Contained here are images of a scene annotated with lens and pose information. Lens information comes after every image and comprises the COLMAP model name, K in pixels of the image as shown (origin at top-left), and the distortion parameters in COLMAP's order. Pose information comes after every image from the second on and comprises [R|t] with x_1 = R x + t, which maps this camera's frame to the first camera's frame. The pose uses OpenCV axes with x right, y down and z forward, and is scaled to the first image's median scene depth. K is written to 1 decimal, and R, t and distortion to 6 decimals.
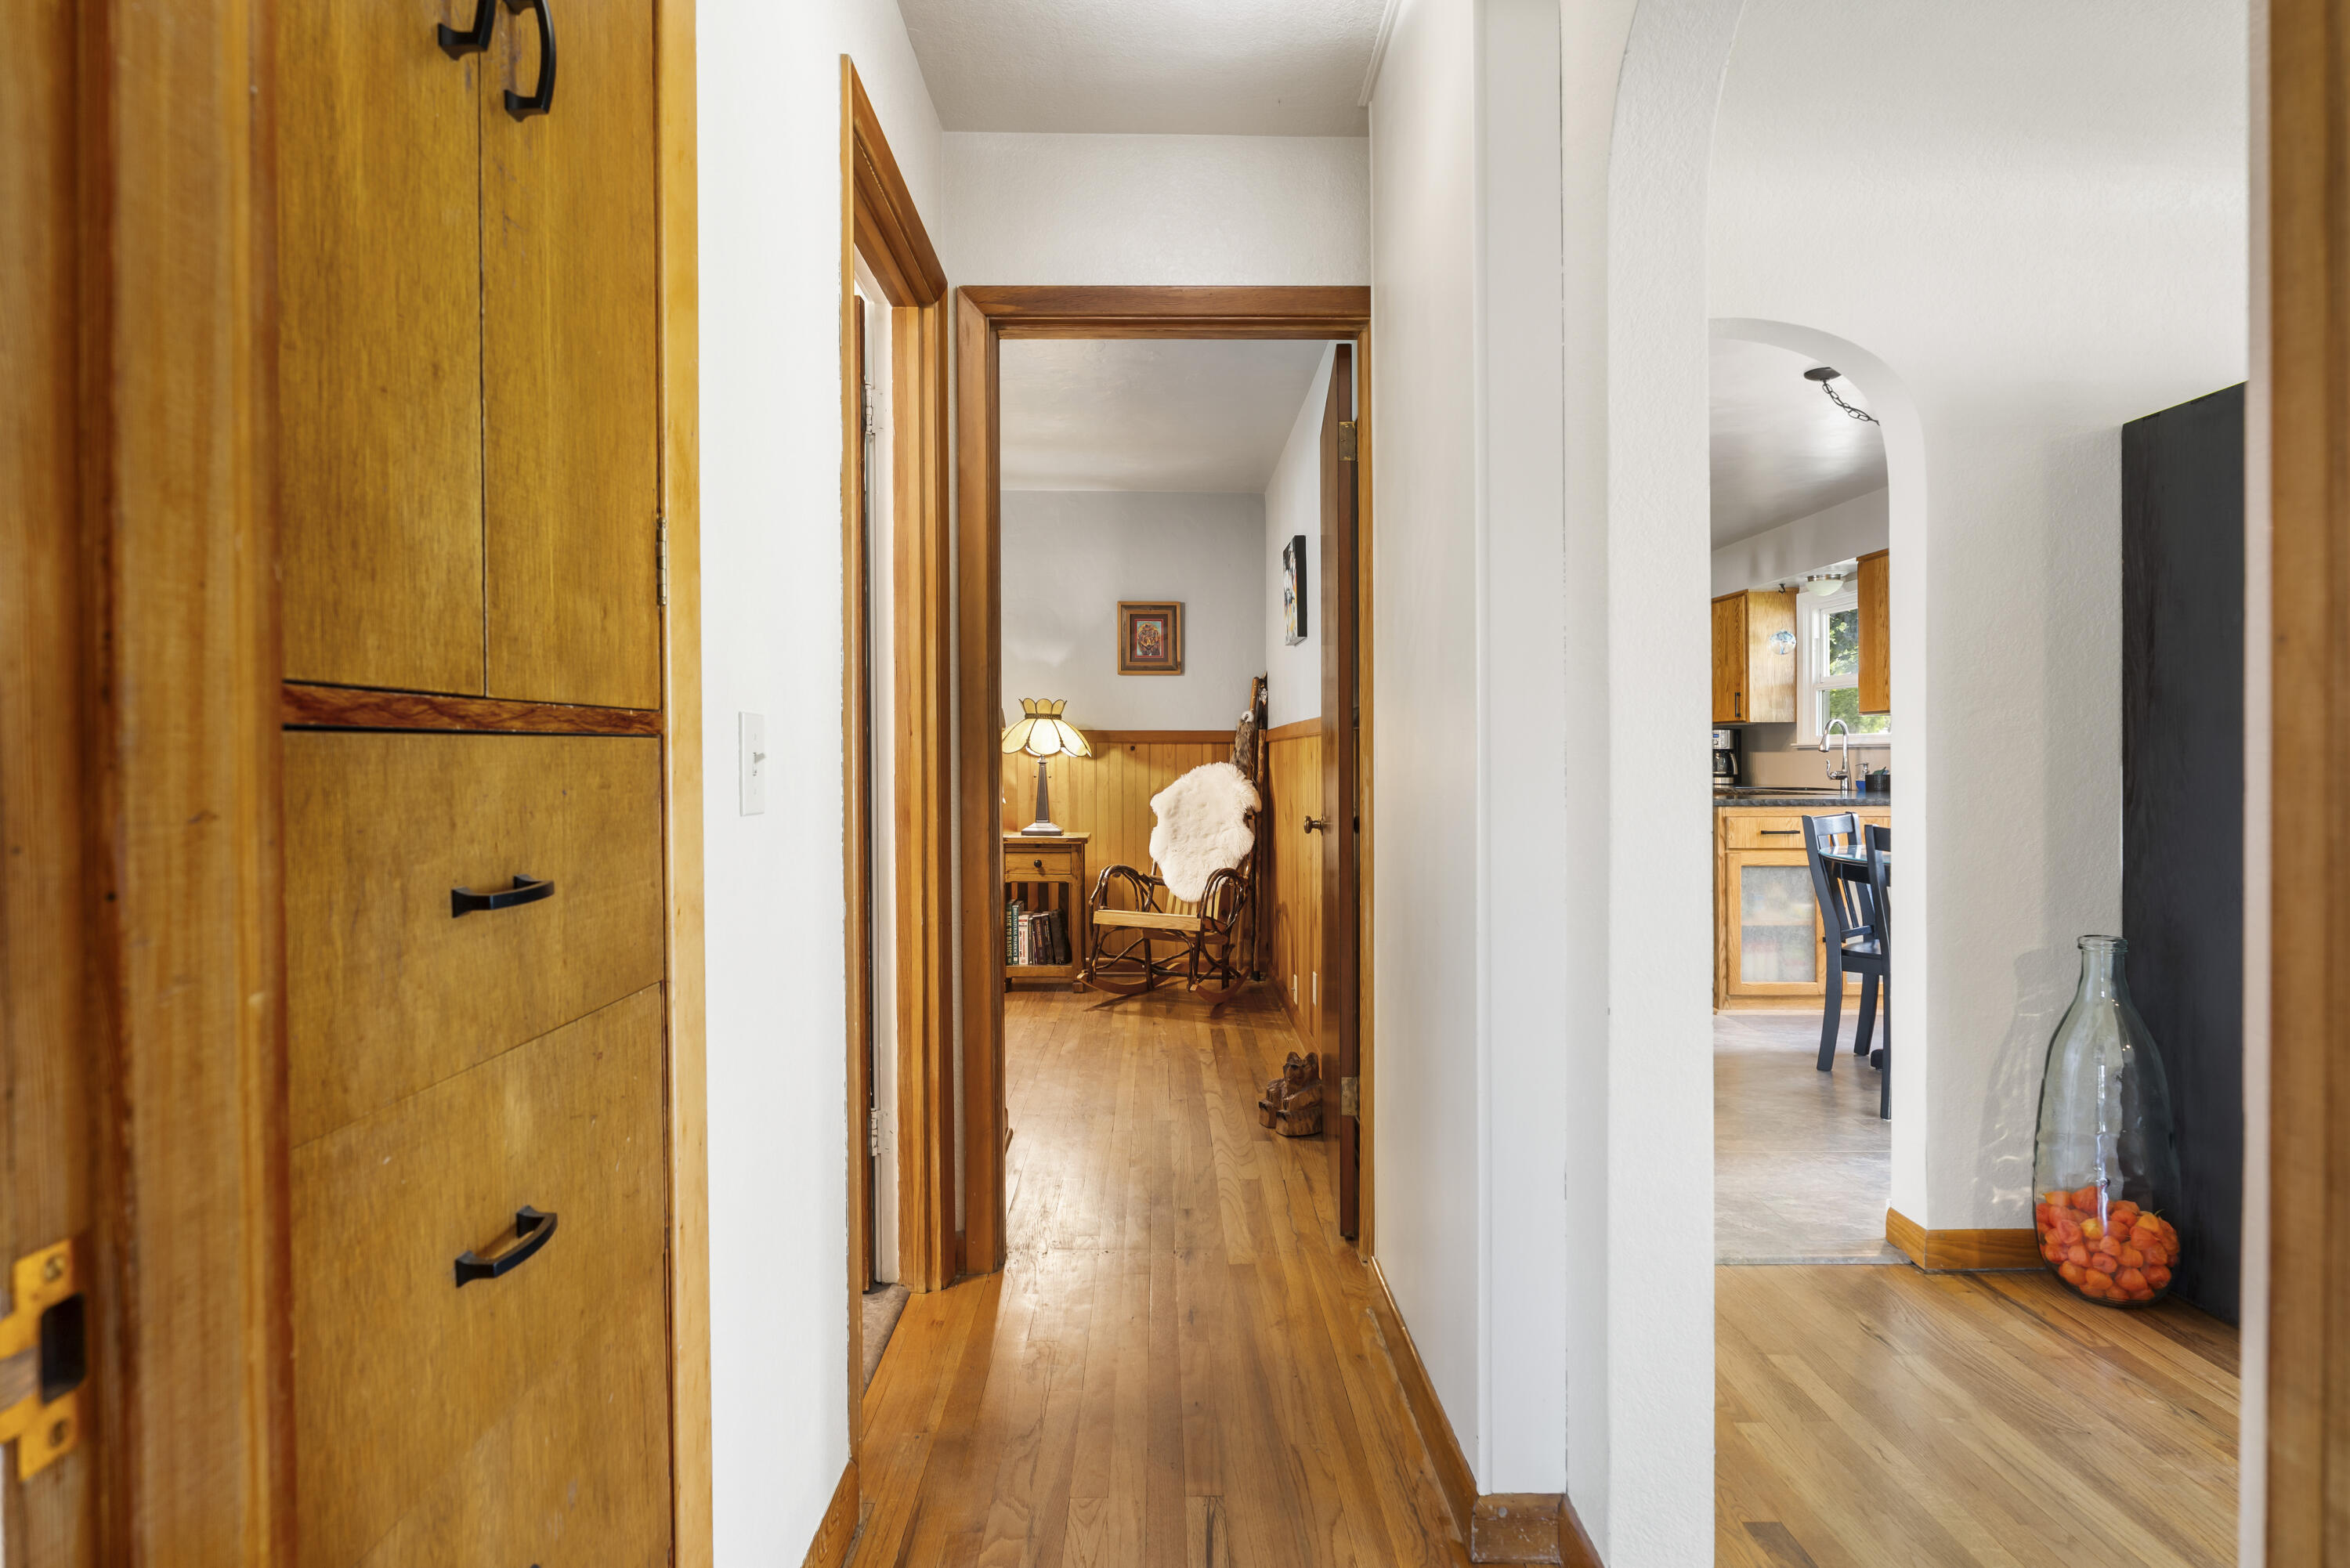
lens RADIAL K [[1197.4, 0, 1174.5], [0, 1197.4, 765.0], [0, 0, 1]] dist [-0.003176, -0.000178]
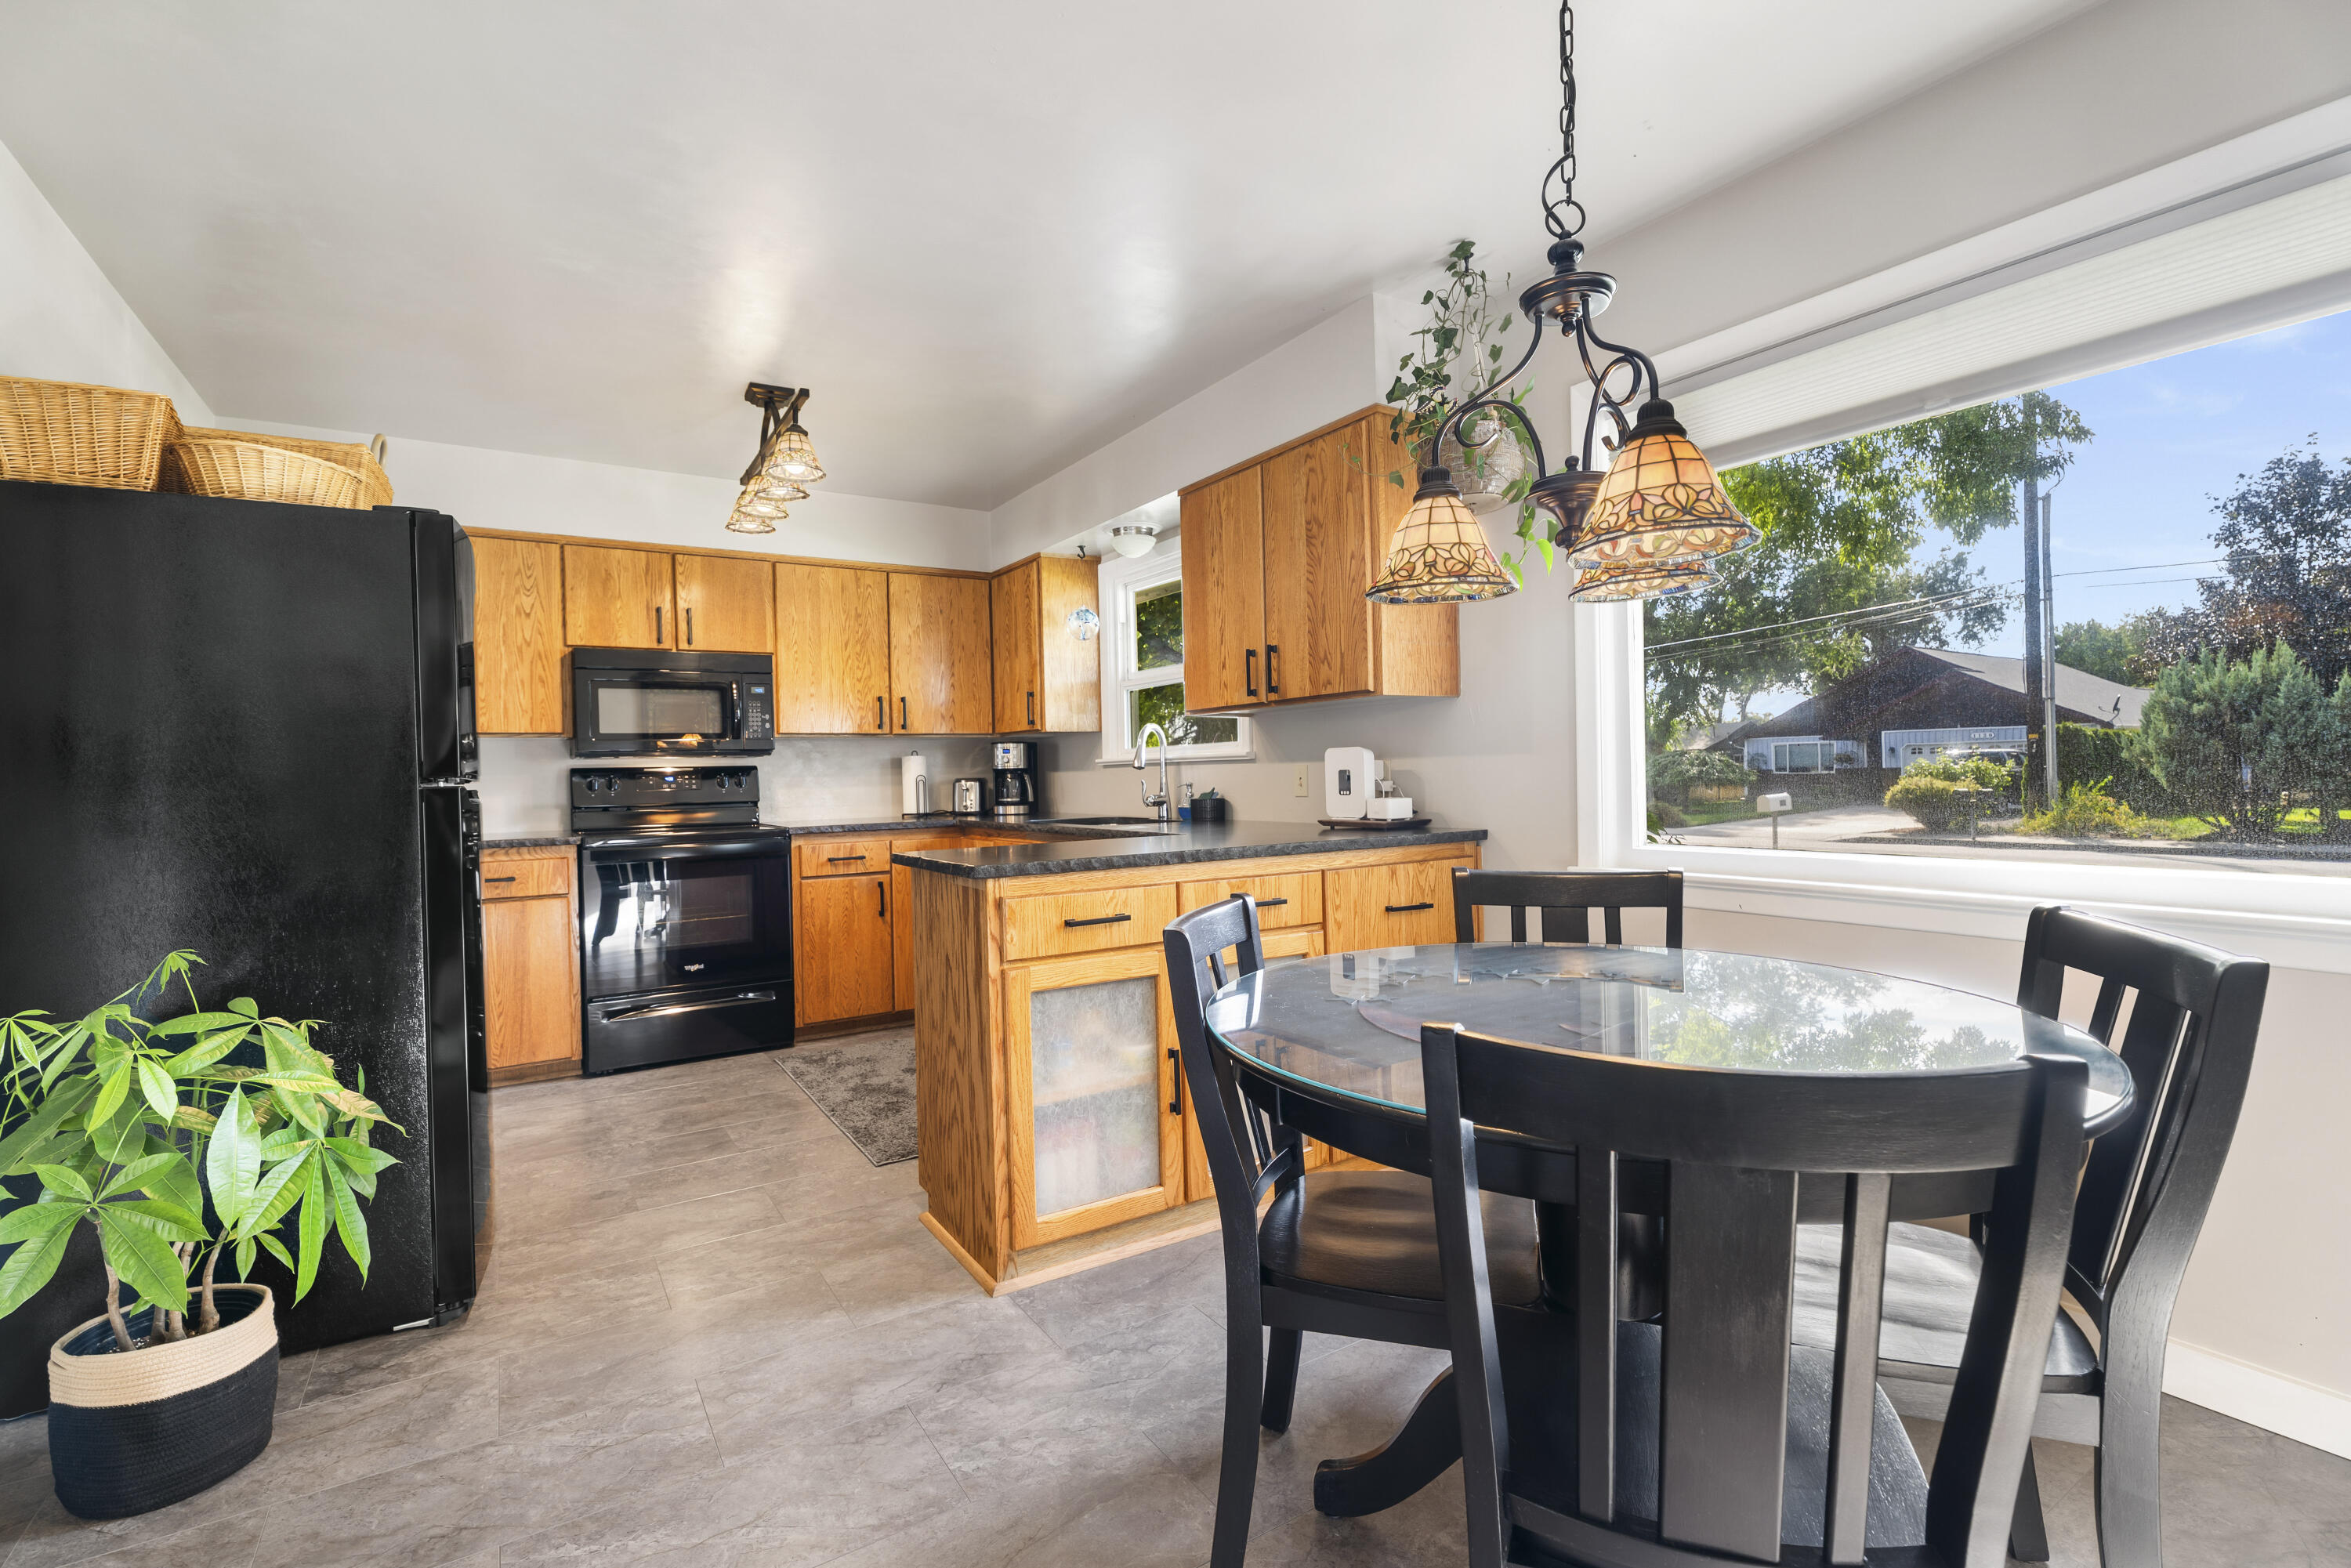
lens RADIAL K [[1065.9, 0, 1165.8], [0, 1065.9, 777.7], [0, 0, 1]] dist [-0.003264, -0.000500]
pose [[0.850104, -0.017015, 0.526341, 0.217706], [0.022178, 0.999748, -0.003501, -0.003165], [-0.526148, 0.014650, 0.850267, 0.444823]]
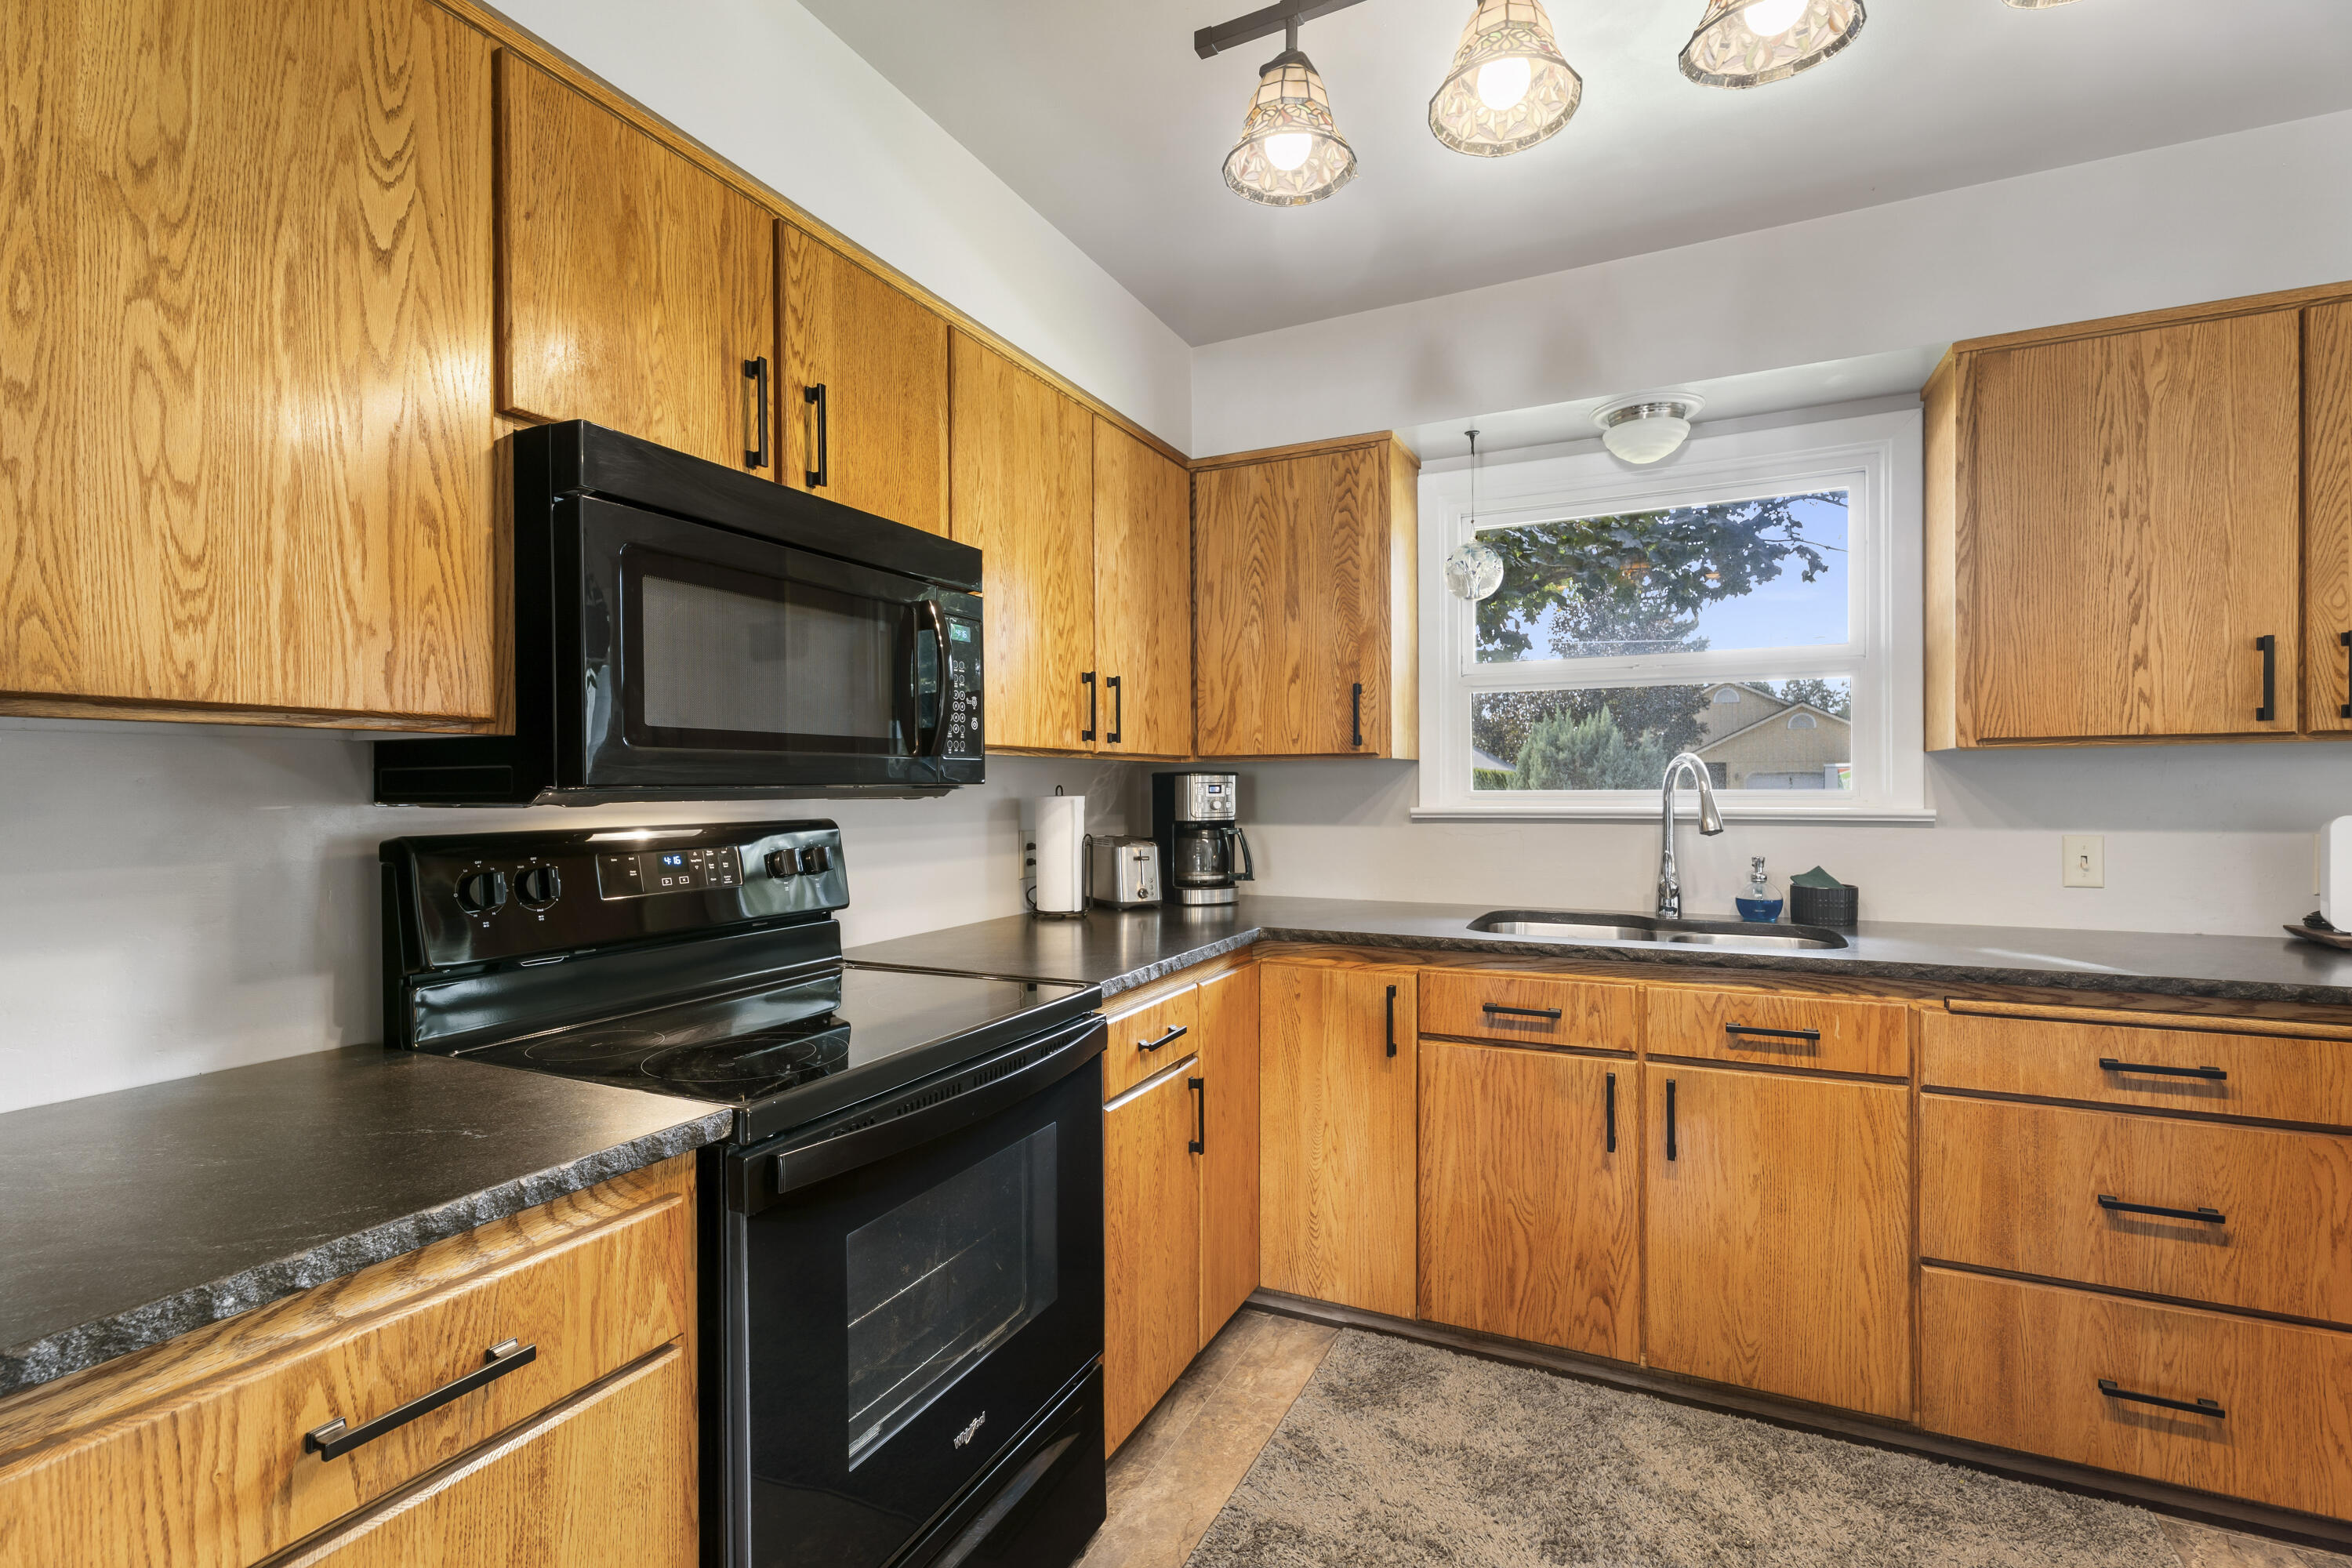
lens RADIAL K [[1066.4, 0, 1178.7], [0, 1066.4, 788.9], [0, 0, 1]] dist [-0.003264, -0.000500]
pose [[0.438528, -0.002093, 0.898715, 0.135774], [0.010714, 0.999938, -0.002899, -0.027598], [-0.898653, 0.010900, 0.438524, 1.012063]]
